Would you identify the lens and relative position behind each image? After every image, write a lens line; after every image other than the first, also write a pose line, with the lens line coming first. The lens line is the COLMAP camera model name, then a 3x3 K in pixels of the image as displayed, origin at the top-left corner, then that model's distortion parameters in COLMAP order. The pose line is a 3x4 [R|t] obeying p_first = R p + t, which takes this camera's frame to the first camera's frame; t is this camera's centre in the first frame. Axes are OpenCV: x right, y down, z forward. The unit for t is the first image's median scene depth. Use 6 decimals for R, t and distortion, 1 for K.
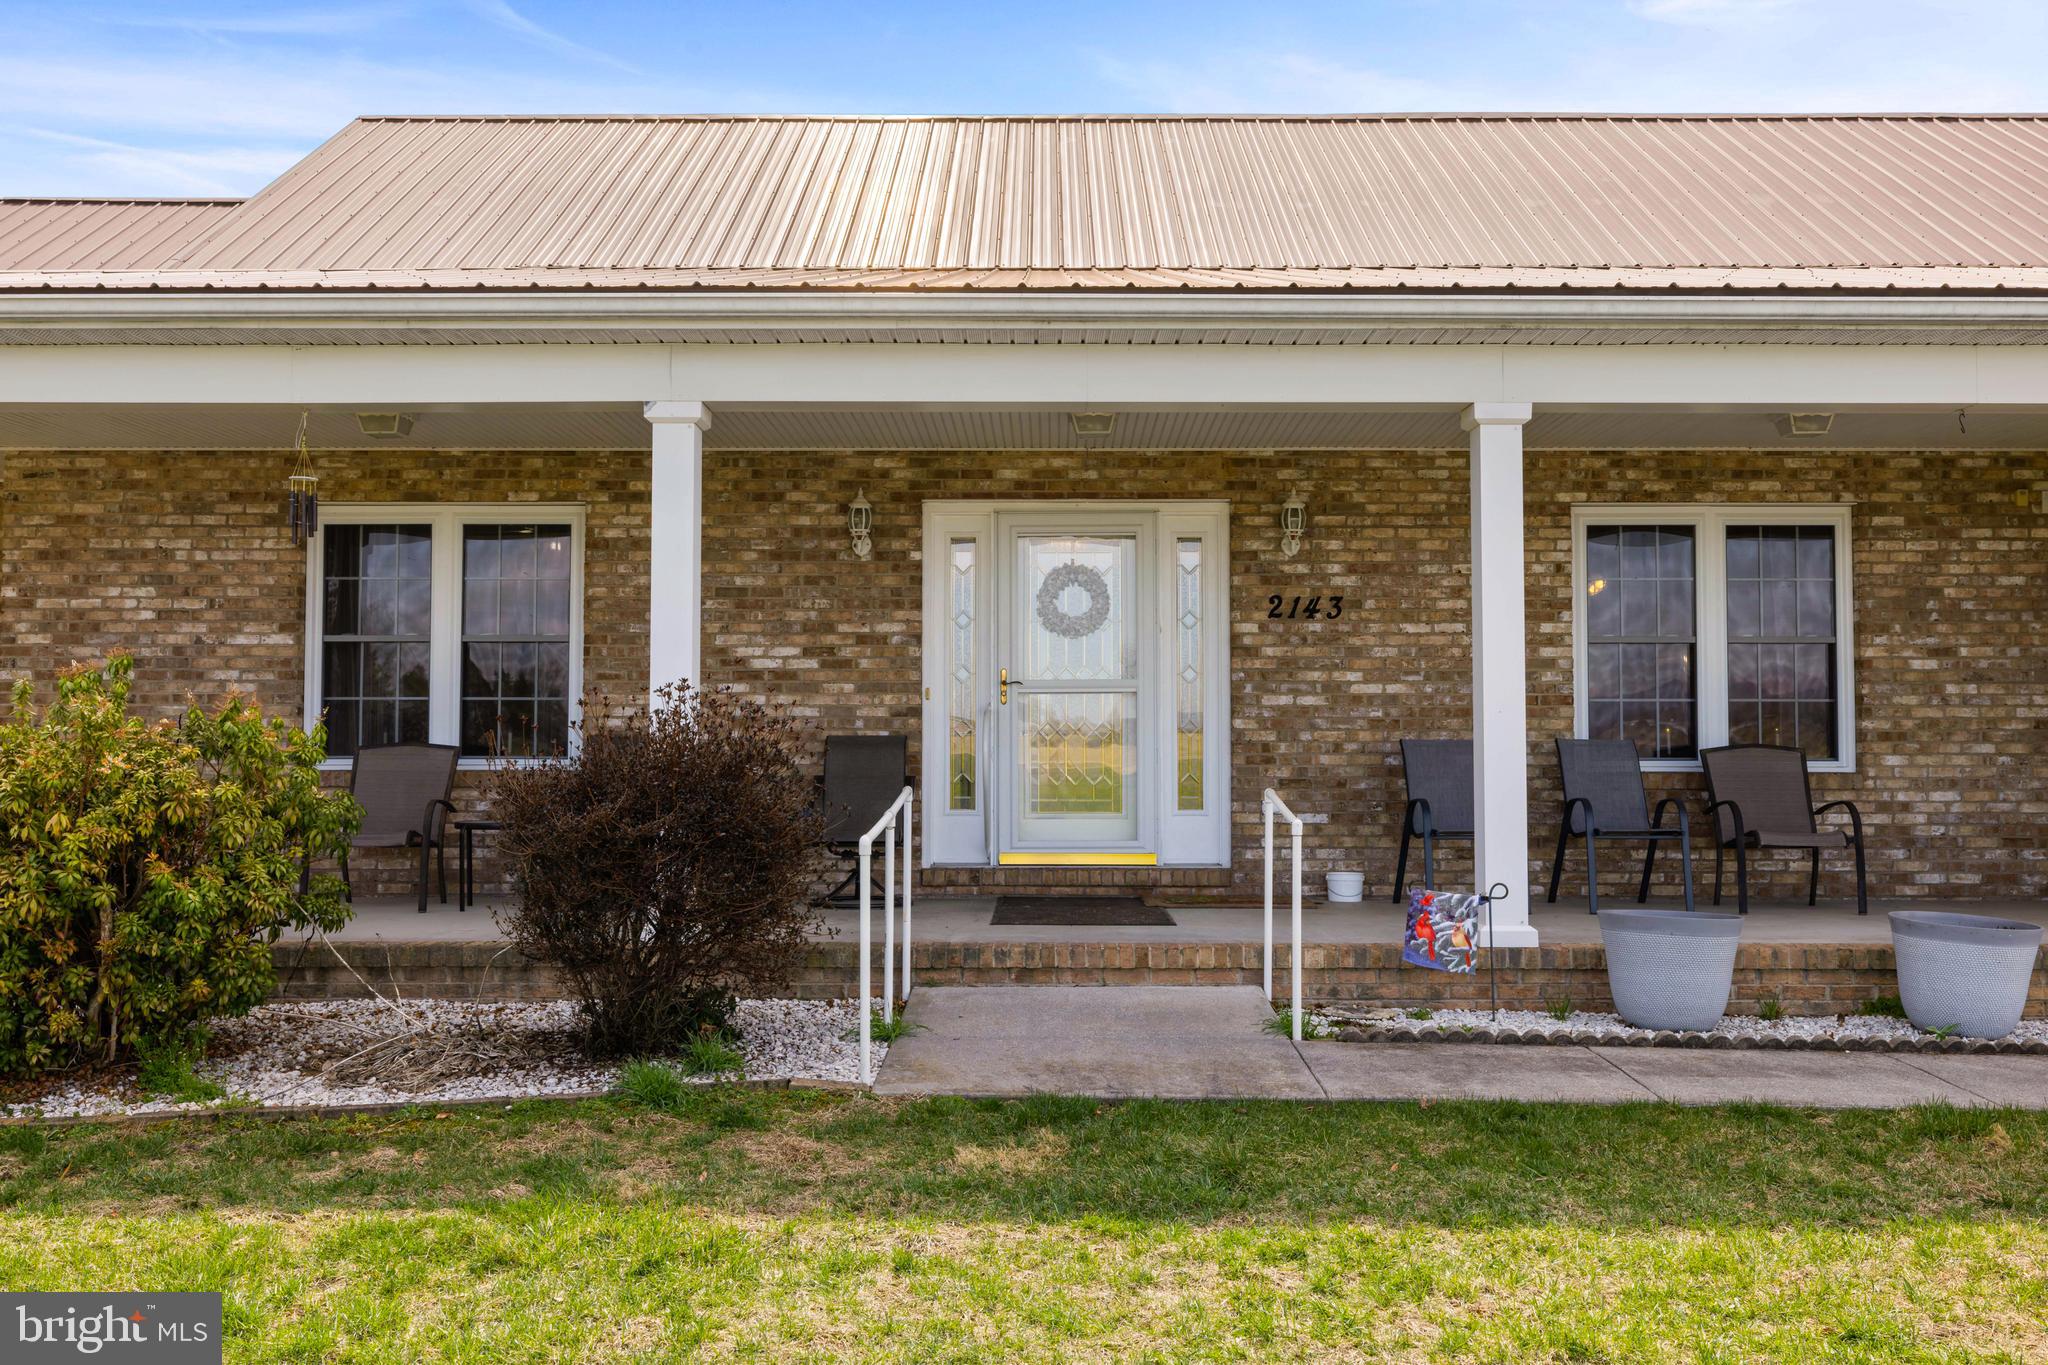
lens RADIAL K [[1779.0, 0, 1048.8], [0, 1779.0, 654.4], [0, 0, 1]] dist [0.002003, -0.008066]
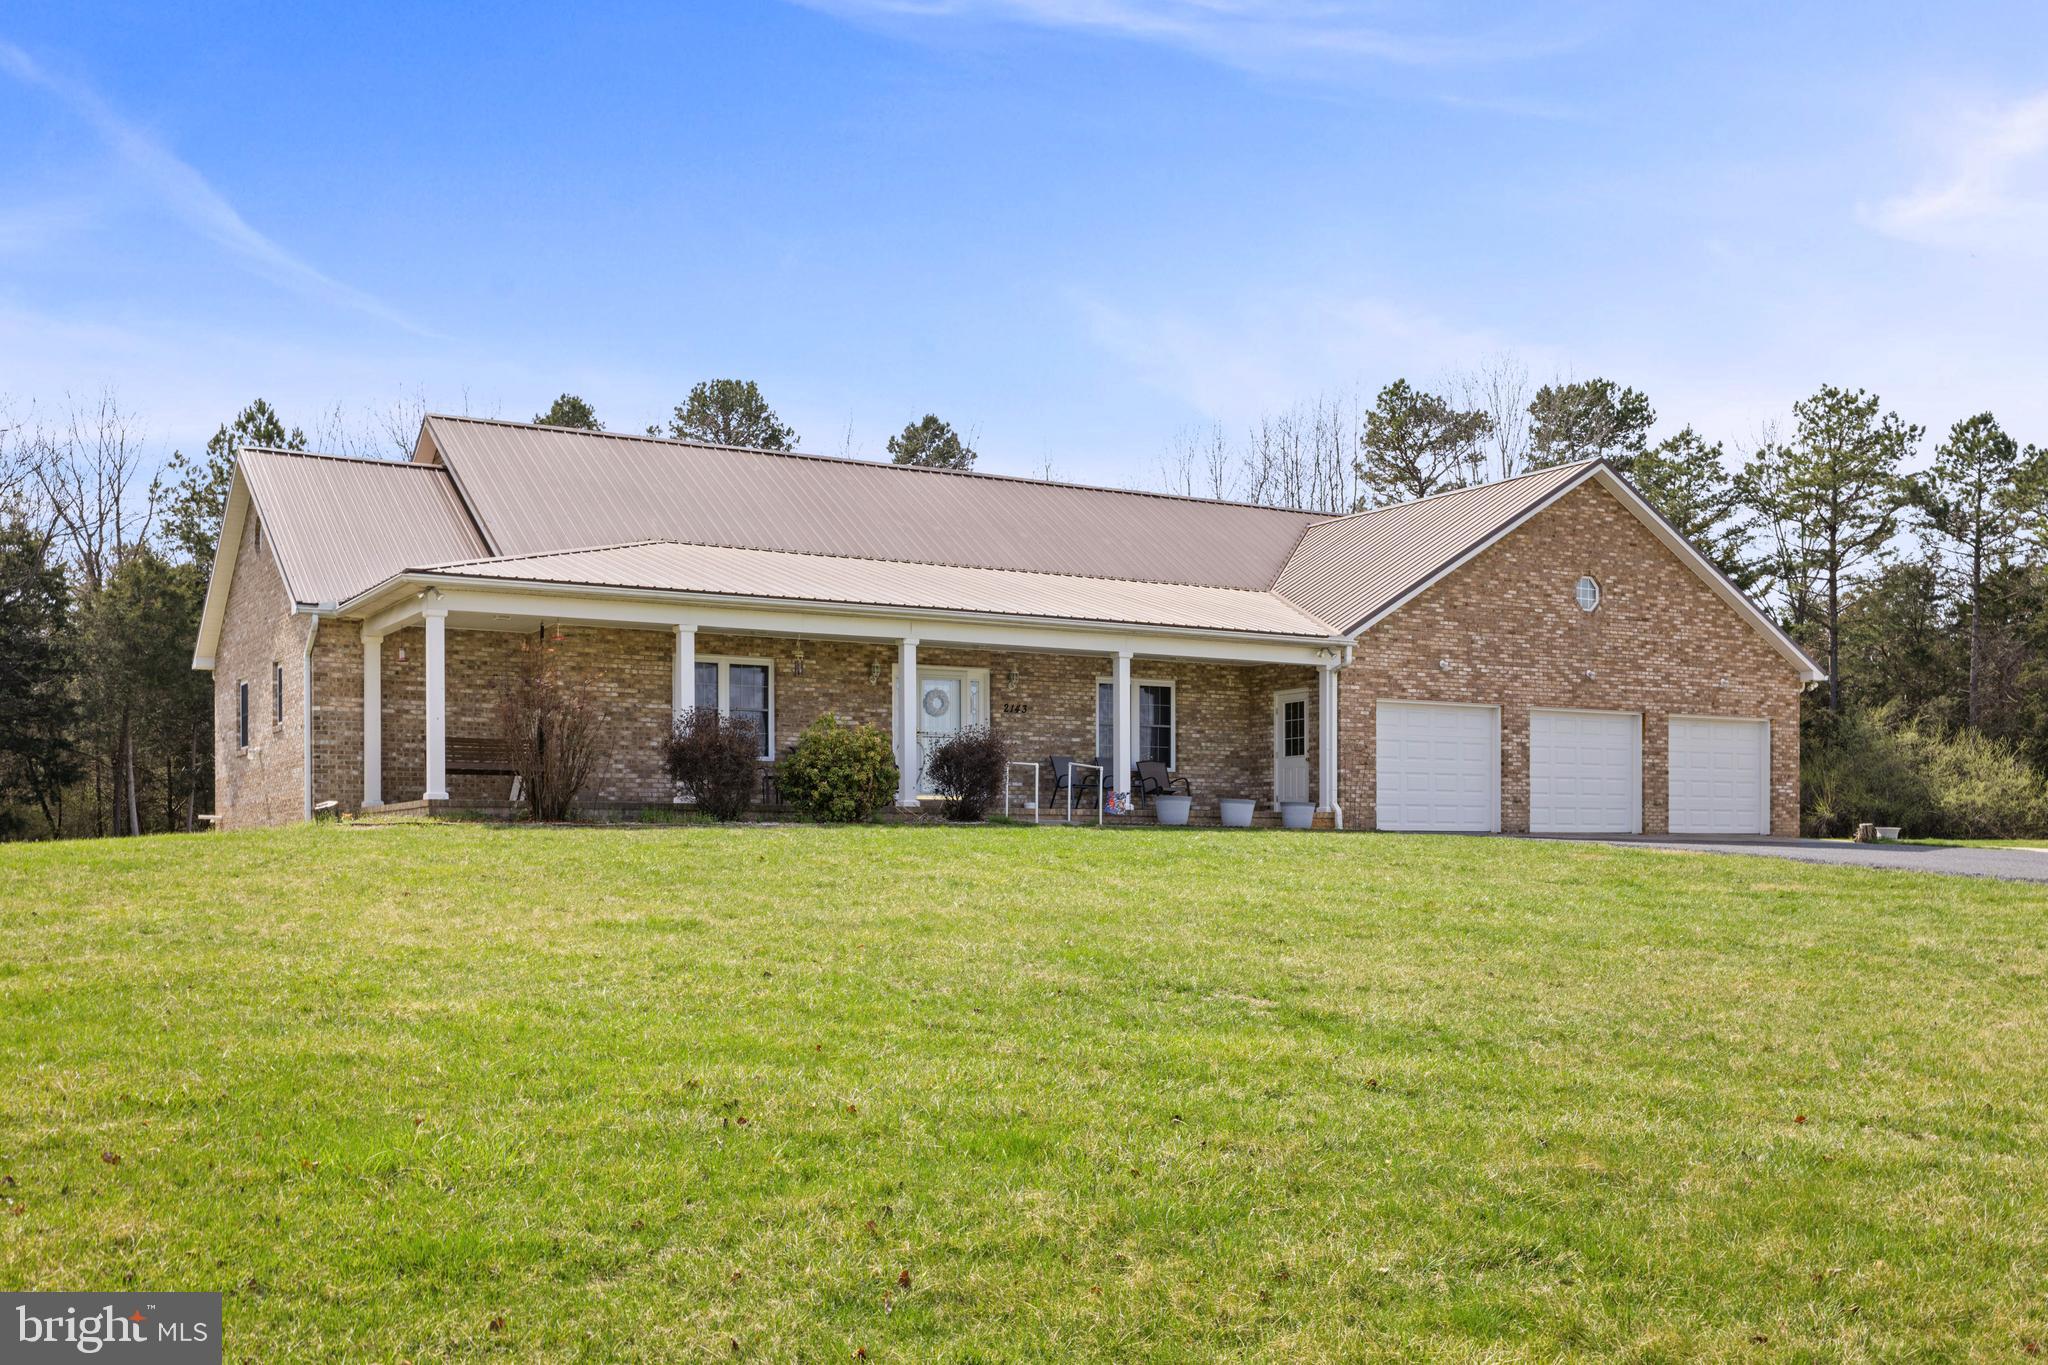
lens RADIAL K [[2008.1, 0, 1053.1], [0, 2008.1, 810.2], [0, 0, 1]] dist [-0.002839, 0.000000]
pose [[0.852655, 0.010506, 0.522368, -1.448981], [-0.023697, 0.999547, 0.018577, 0.073016], [-0.521936, -0.028218, 0.852518, -1.721057]]
